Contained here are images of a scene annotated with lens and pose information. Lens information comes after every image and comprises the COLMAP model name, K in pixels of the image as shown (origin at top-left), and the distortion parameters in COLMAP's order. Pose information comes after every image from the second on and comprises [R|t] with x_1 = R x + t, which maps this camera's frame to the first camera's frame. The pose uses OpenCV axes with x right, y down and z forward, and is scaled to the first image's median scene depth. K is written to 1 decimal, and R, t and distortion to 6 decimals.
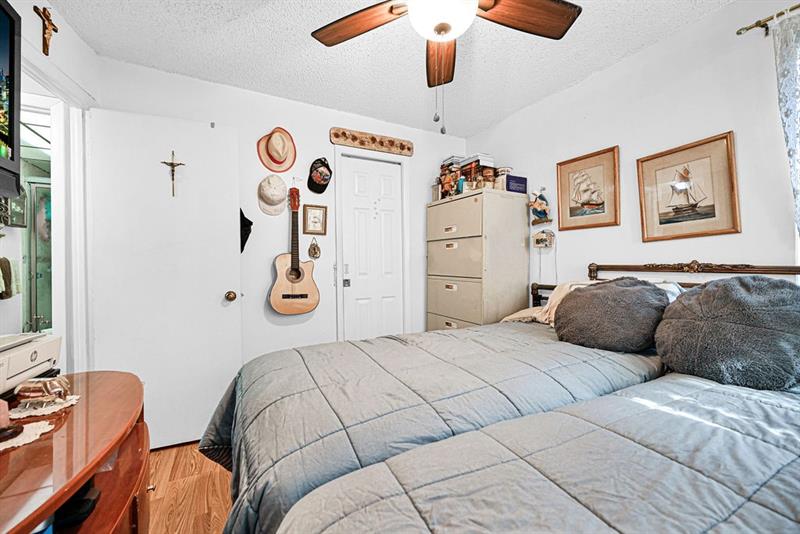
lens RADIAL K [[325.9, 0, 402.3], [0, 325.9, 262.3], [0, 0, 1]] dist [-0.000206, -0.000559]
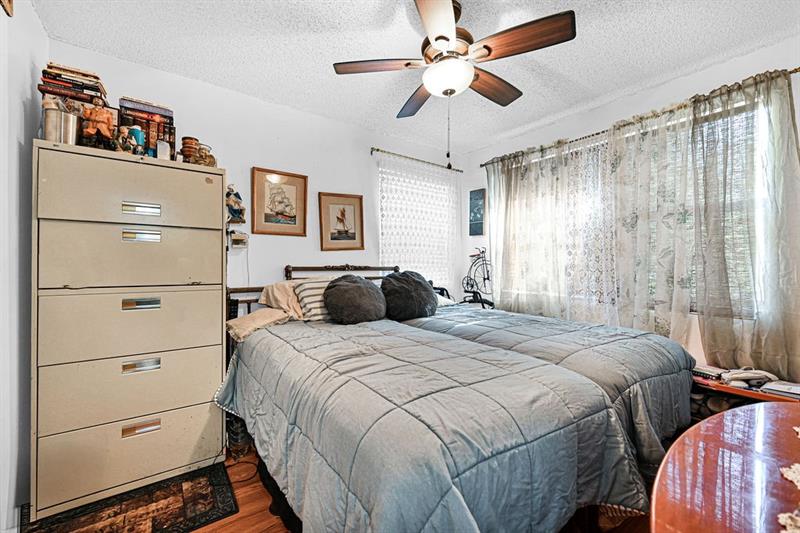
lens RADIAL K [[325.9, 0, 401.1], [0, 325.9, 263.1], [0, 0, 1]] dist [-0.000206, -0.000559]
pose [[-0.147016, 0.007965, 0.989102, -0.654250], [-0.002560, 0.999961, -0.008433, 0.004281], [-0.989131, -0.003771, -0.146990, 0.761374]]
